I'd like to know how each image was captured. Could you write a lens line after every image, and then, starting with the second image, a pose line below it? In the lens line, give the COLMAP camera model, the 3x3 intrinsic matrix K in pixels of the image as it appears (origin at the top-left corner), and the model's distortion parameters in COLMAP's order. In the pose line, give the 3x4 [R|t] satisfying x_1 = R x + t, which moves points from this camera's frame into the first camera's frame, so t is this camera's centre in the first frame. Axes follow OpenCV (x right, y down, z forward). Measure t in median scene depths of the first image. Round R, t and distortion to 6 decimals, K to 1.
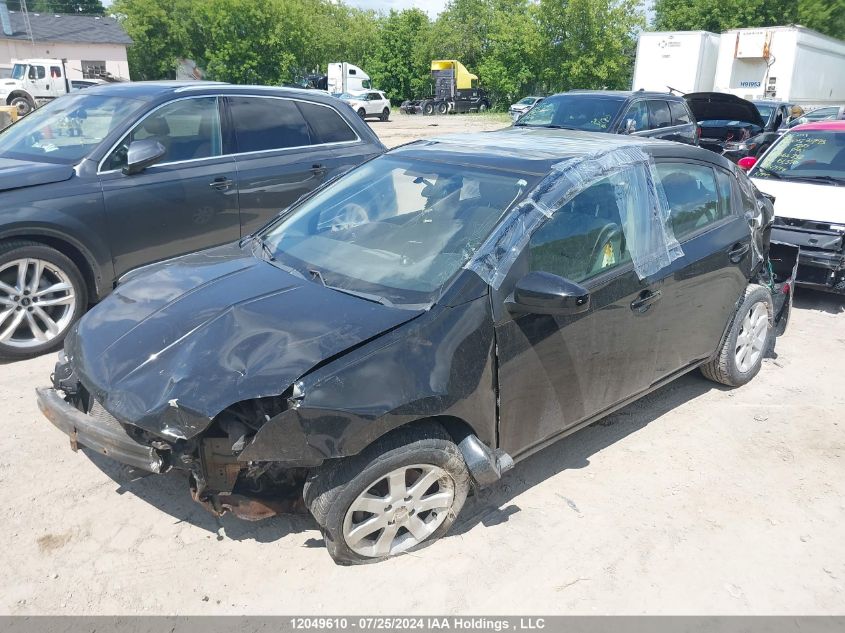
lens RADIAL K [[707.7, 0, 422.5], [0, 707.7, 316.5], [0, 0, 1]] dist [-0.013468, -0.011103]
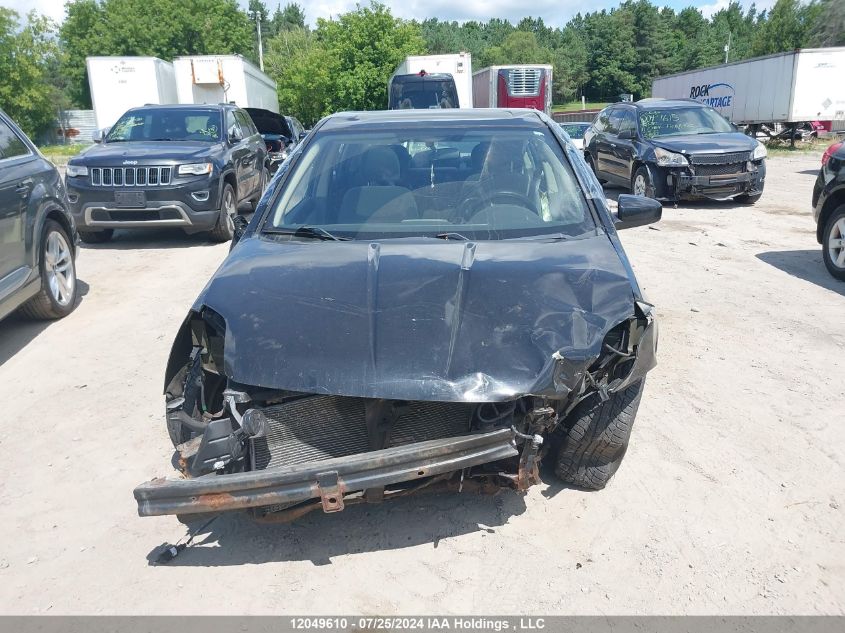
lens RADIAL K [[711.9, 0, 422.5], [0, 711.9, 316.5], [0, 0, 1]] dist [0.003252, -0.003433]
pose [[0.649358, -0.219285, 0.728181, -0.184077], [0.261277, 0.963569, 0.057176, -0.003414], [-0.714191, 0.153129, 0.682996, 0.081547]]
